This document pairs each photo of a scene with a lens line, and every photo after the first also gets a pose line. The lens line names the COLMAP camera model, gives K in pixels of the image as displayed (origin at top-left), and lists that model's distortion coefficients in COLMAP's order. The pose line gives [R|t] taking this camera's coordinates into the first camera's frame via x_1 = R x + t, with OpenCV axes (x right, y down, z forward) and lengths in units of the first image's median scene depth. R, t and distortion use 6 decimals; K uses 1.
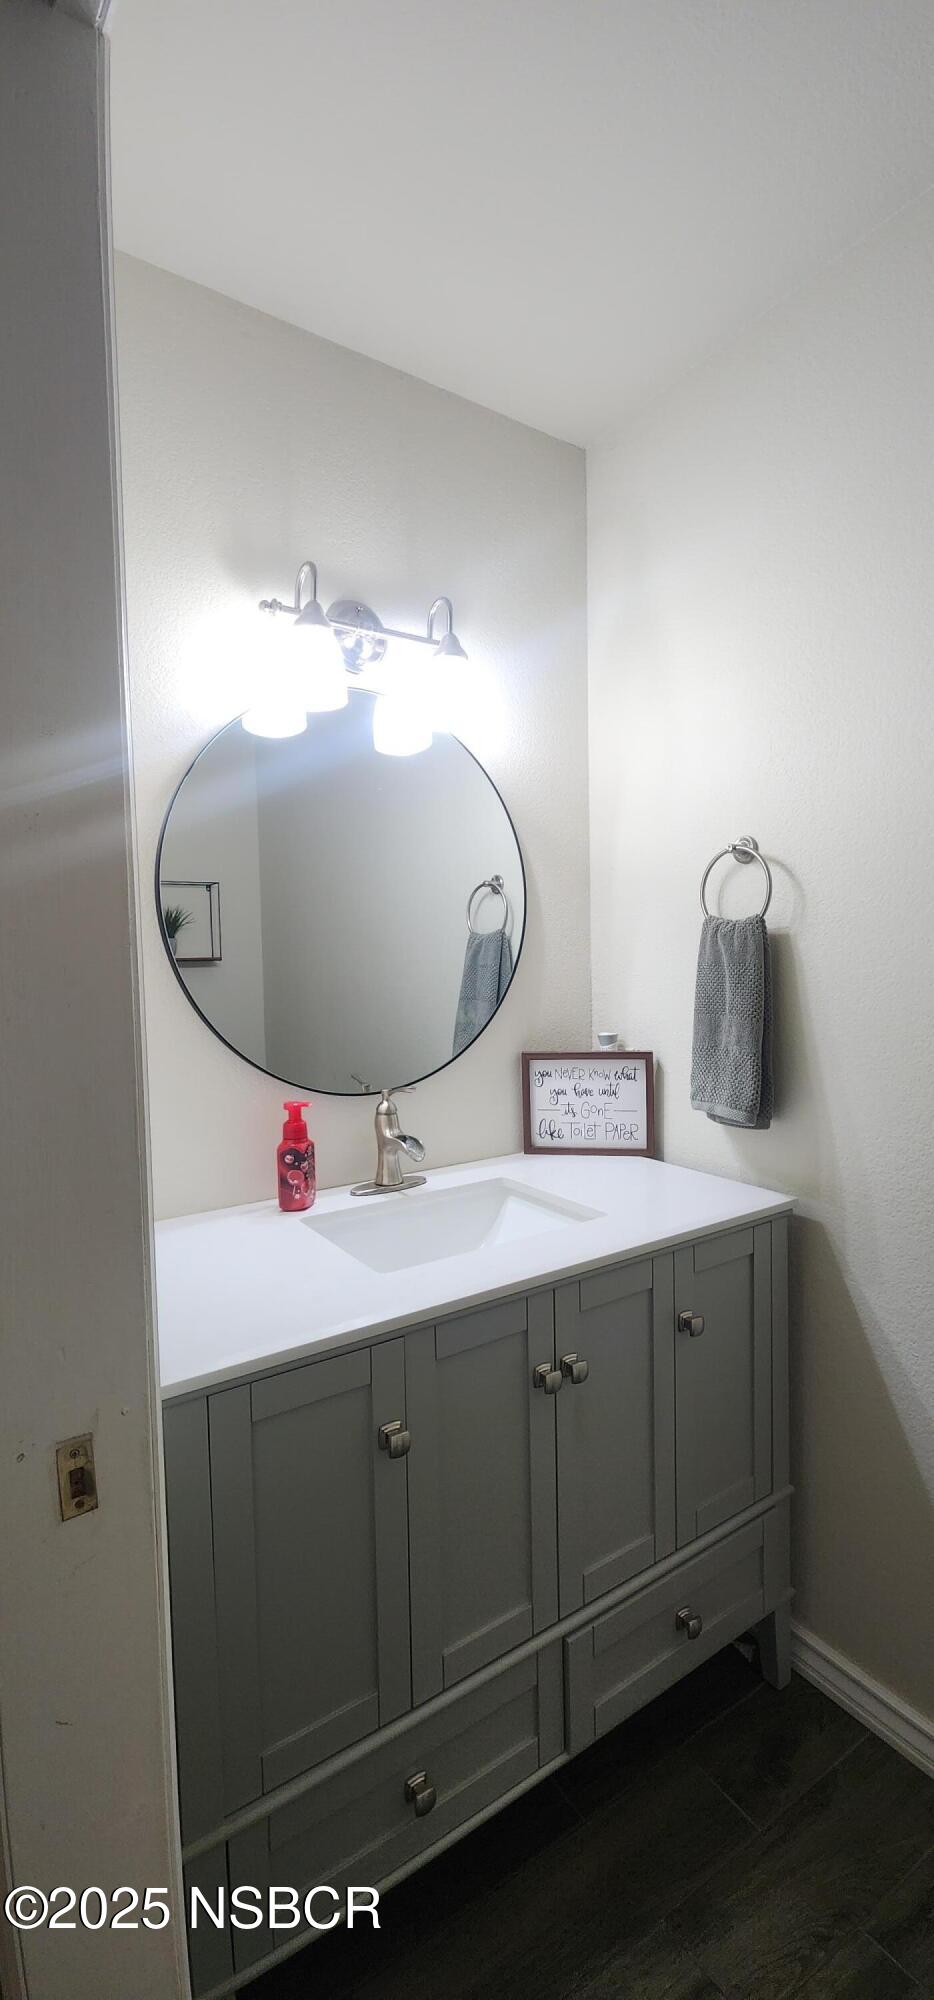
lens RADIAL K [[825.6, 0, 467.0], [0, 825.6, 1000.0], [0, 0, 1]] dist [0.000283, 0.000257]
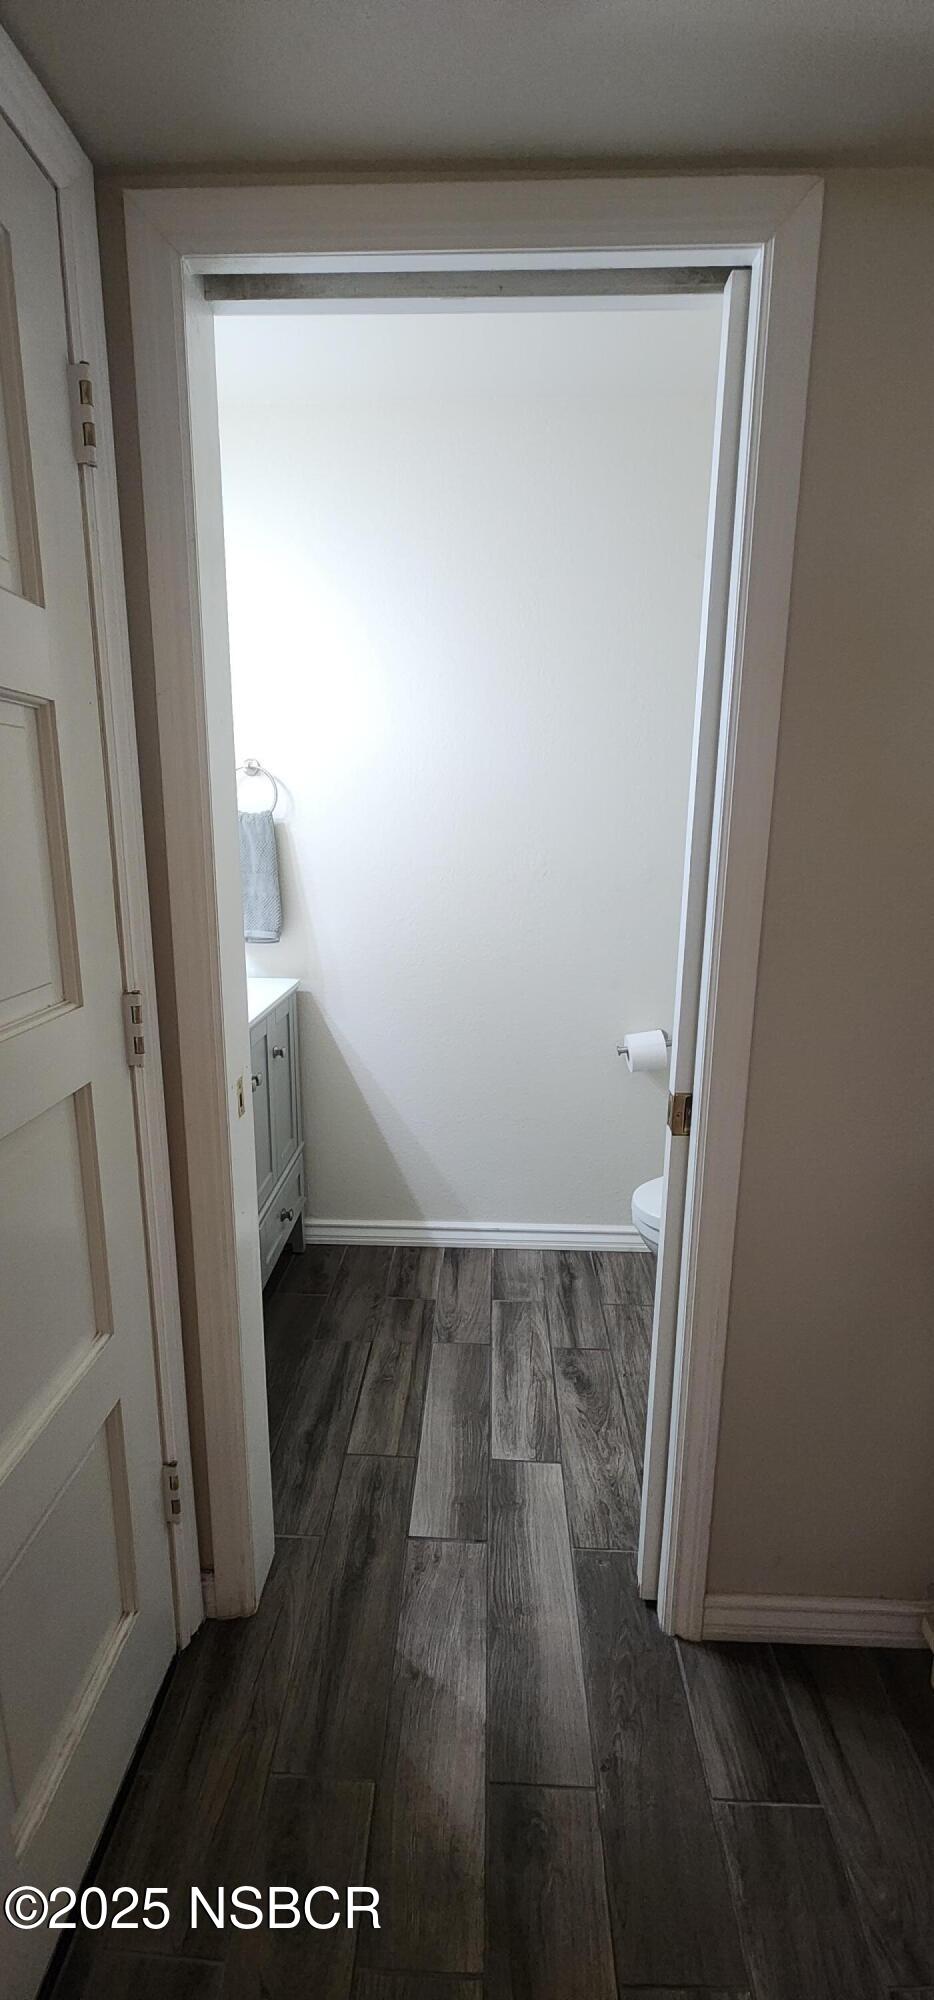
lens RADIAL K [[825.6, 0, 467.0], [0, 825.6, 1000.0], [0, 0, 1]] dist [0.000283, 0.000257]
pose [[0.586160, -0.133695, 0.799089, -0.772361], [0.004211, 0.986780, 0.162009, 0.001814], [-0.810185, -0.091599, 0.578974, -0.279314]]
